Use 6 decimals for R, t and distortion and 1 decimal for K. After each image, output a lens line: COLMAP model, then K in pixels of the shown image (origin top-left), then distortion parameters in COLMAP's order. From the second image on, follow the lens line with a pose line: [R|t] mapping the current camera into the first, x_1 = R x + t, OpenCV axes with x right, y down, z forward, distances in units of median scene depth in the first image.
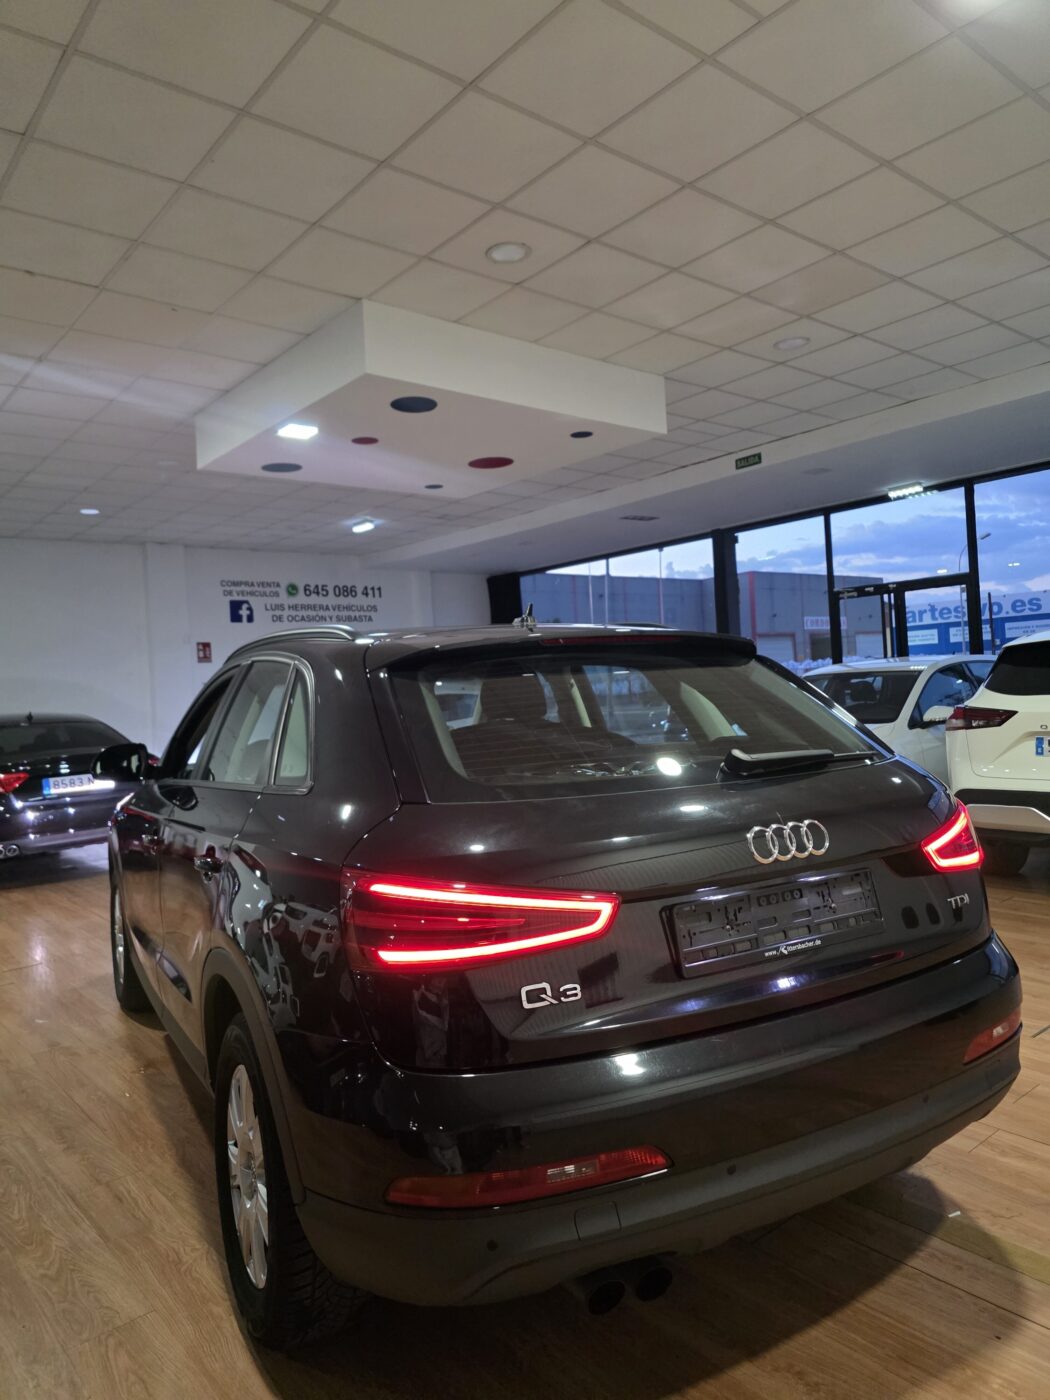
lens RADIAL K [[940.3, 0, 522.8], [0, 940.3, 677.1], [0, 0, 1]] dist [0.050737, -0.051185]
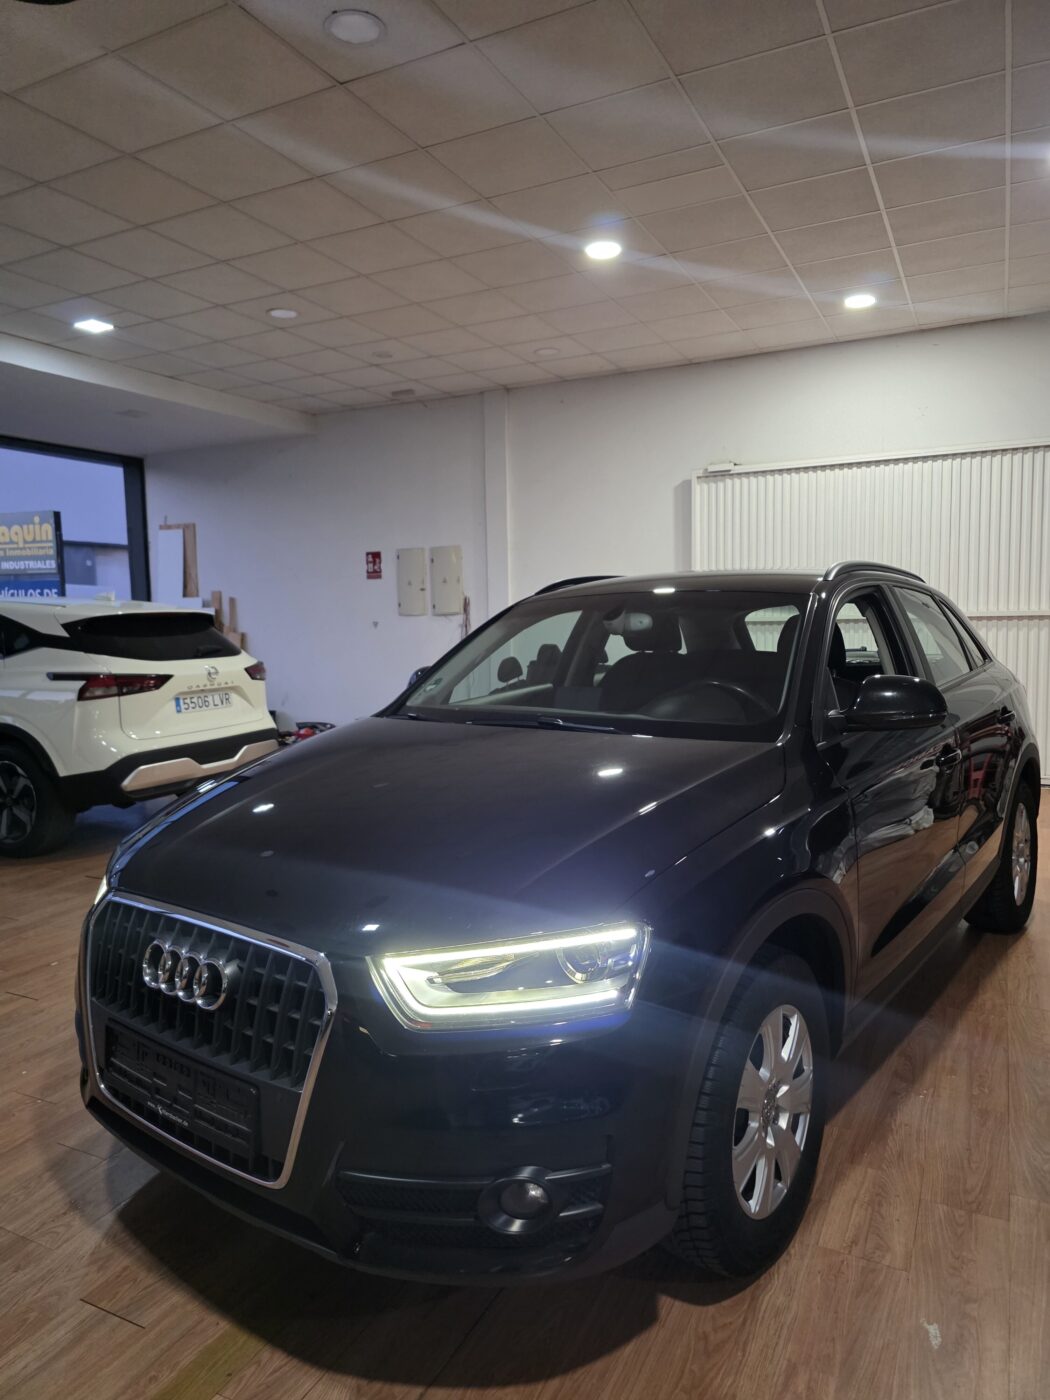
lens RADIAL K [[955.5, 0, 525.0], [0, 955.5, 700.0], [0, 0, 1]] dist [0.002524, 0.000195]
pose [[-0.401353, -0.018954, 0.915727, -0.945121], [0.031698, 0.998900, 0.034569, 0.056697], [-0.915375, 0.042901, -0.400311, 1.523201]]
